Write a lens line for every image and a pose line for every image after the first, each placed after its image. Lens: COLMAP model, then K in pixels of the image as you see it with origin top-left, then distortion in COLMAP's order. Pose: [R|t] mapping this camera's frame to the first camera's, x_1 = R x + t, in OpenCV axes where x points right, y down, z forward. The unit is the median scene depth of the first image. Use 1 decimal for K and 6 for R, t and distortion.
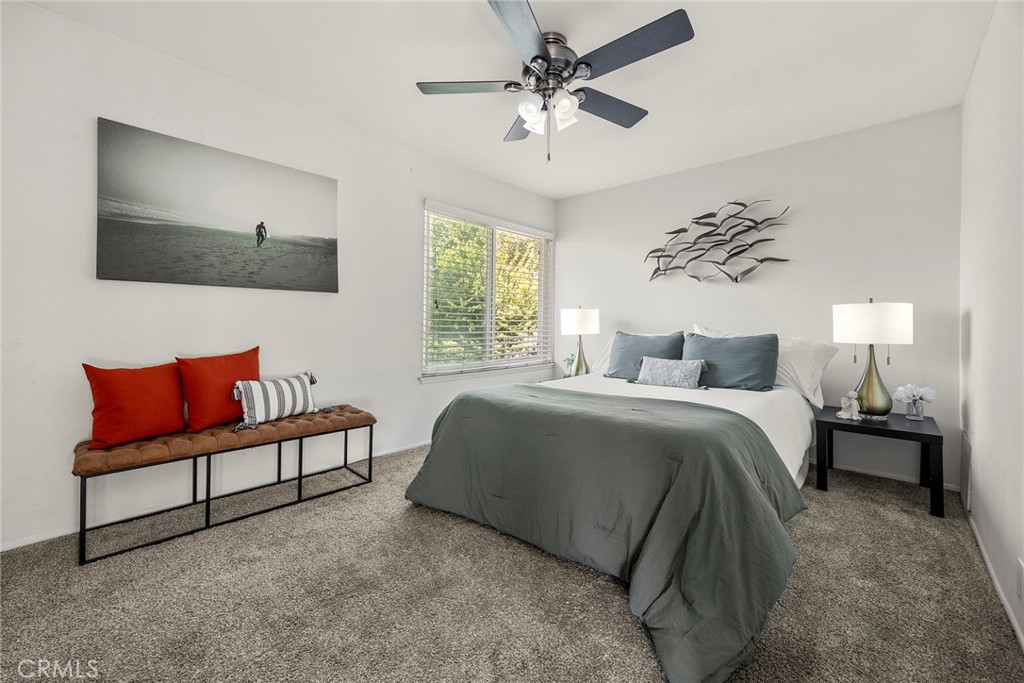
lens RADIAL K [[420.6, 0, 501.9], [0, 420.6, 320.4], [0, 0, 1]] dist [0.001646, 0.000047]
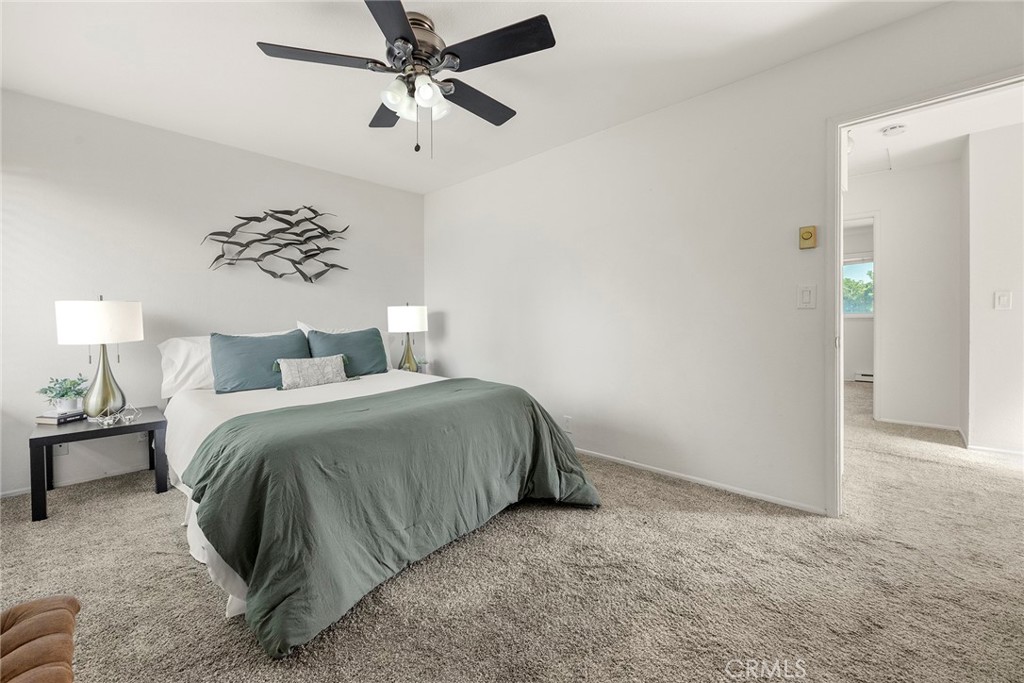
lens RADIAL K [[420.6, 0, 501.9], [0, 420.6, 320.4], [0, 0, 1]] dist [0.001646, 0.000047]
pose [[0.028573, -0.012895, 0.999509, -0.493013], [0.007872, 0.999889, 0.012674, -0.002818], [-0.999561, 0.007506, 0.028672, 0.468753]]
